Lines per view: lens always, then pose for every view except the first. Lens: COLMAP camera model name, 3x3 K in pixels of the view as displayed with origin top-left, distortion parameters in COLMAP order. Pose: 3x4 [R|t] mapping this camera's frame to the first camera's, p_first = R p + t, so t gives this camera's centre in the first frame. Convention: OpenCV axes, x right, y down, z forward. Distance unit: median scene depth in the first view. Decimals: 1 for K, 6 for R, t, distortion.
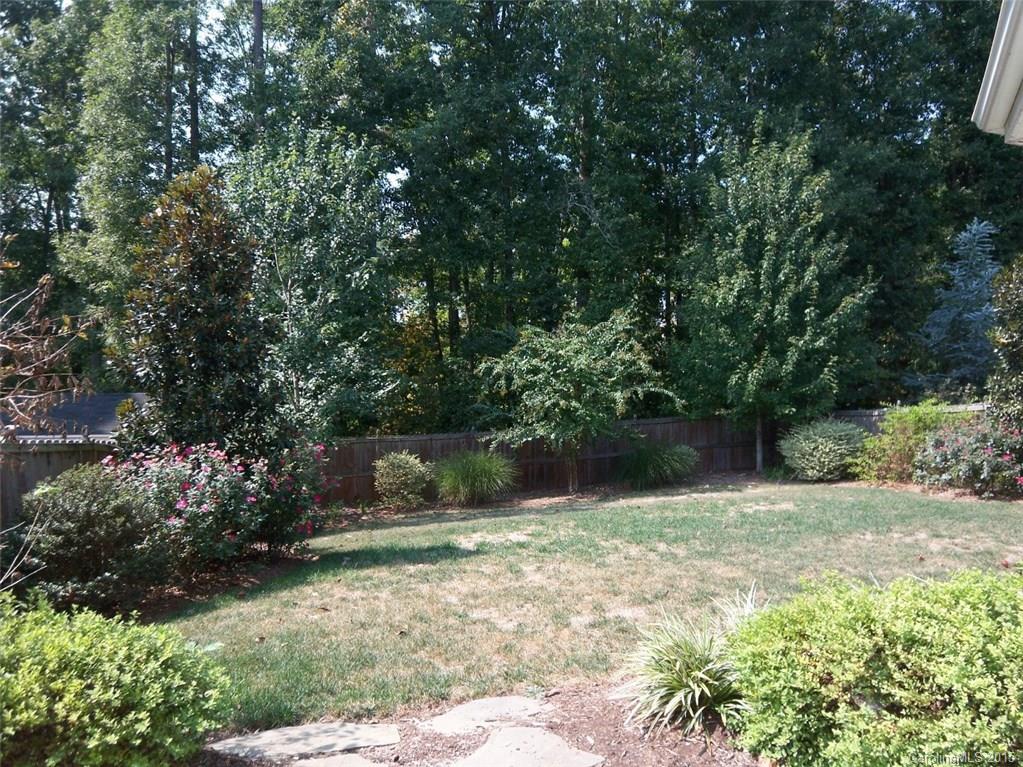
lens RADIAL K [[682.1, 0, 509.7], [0, 682.1, 381.8], [0, 0, 1]] dist [-0.003934, -0.001872]
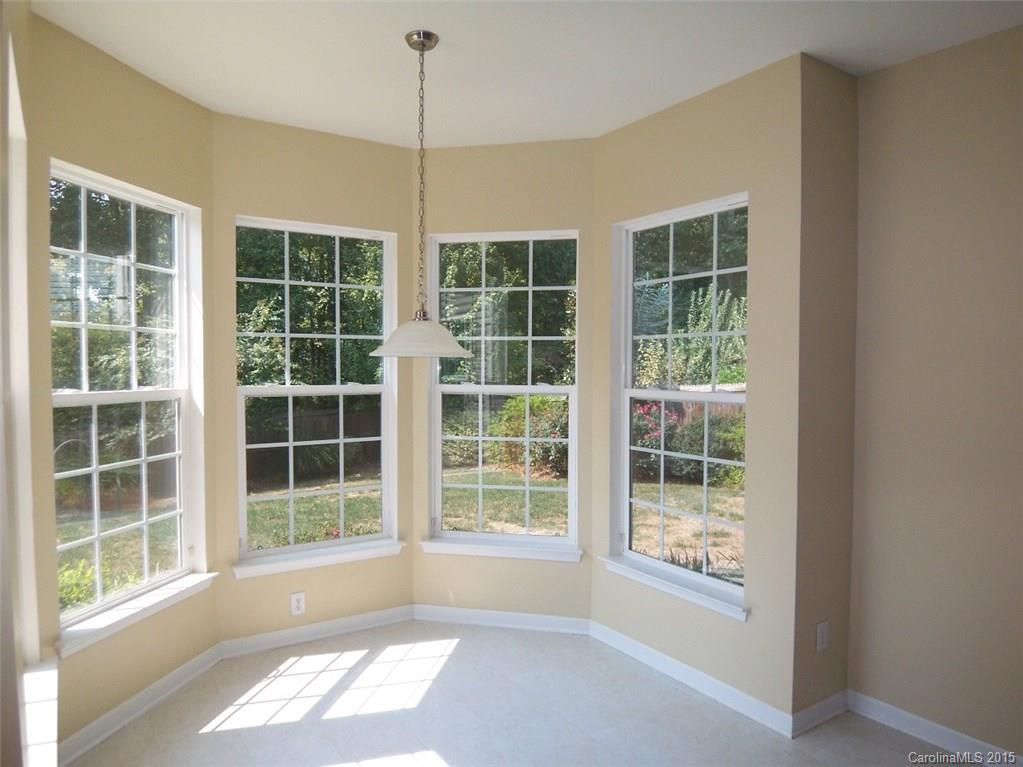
lens RADIAL K [[682.1, 0, 511.0], [0, 682.1, 383.9], [0, 0, 1]] dist [-0.003934, -0.001872]
pose [[0.952441, -0.007219, 0.304638, 0.207378], [0.000643, 0.999765, 0.021679, -0.007512], [-0.304723, -0.020452, 0.952221, -0.051108]]
